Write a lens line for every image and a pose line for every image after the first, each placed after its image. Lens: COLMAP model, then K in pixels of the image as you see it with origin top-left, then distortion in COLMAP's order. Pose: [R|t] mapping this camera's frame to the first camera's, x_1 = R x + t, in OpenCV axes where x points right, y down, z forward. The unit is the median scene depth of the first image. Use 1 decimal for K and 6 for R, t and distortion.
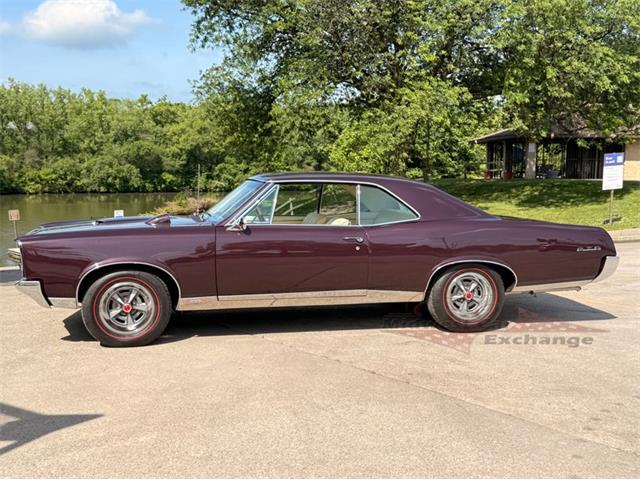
lens RADIAL K [[792.9, 0, 323.7], [0, 792.9, 247.9], [0, 0, 1]] dist [0.204637, -0.510025]
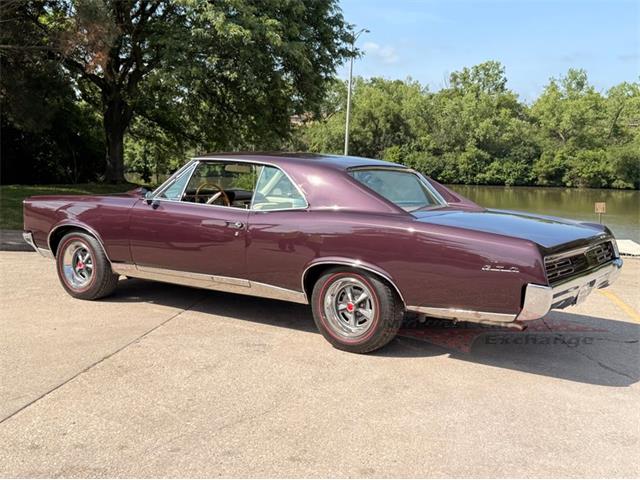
lens RADIAL K [[755.3, 0, 320.0], [0, 755.3, 240.0], [0, 0, 1]] dist [0.205097, -0.437073]
pose [[0.686939, 0.098635, -0.719991, 0.232188], [-0.099474, 0.994183, 0.041290, -0.011854], [0.719875, 0.043257, 0.692754, 0.144038]]
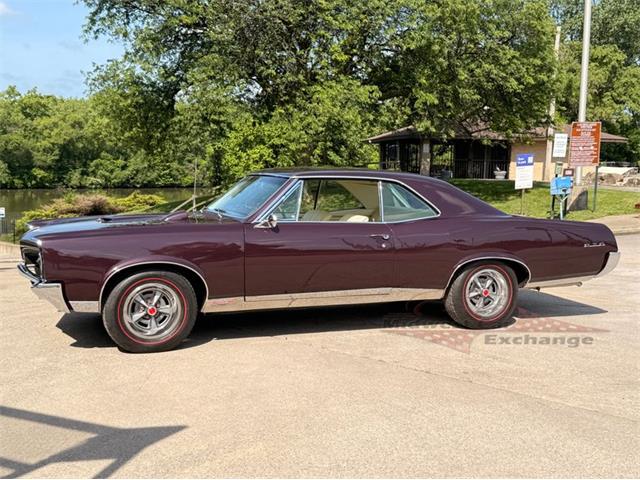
lens RADIAL K [[792.9, 0, 323.7], [0, 792.9, 247.9], [0, 0, 1]] dist [0.204637, -0.510025]
pose [[0.988537, -0.006639, 0.150831, -0.055661], [0.006303, 0.999976, 0.002708, 0.000016], [-0.150846, -0.001726, 0.988556, 0.013096]]
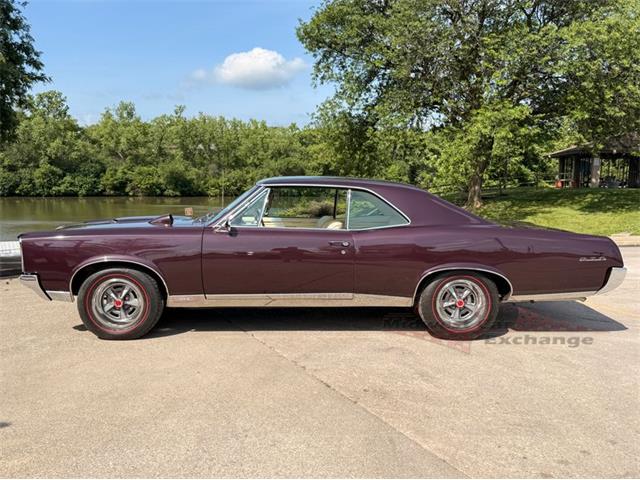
lens RADIAL K [[606.1, 0, 320.0], [0, 606.1, 240.0], [0, 0, 1]] dist [0.160991, -0.324996]
pose [[0.983864, 0.025698, -0.177064, 0.046809], [-0.025444, 0.999669, 0.003709, -0.005345], [0.177101, 0.000856, 0.984192, 0.073964]]
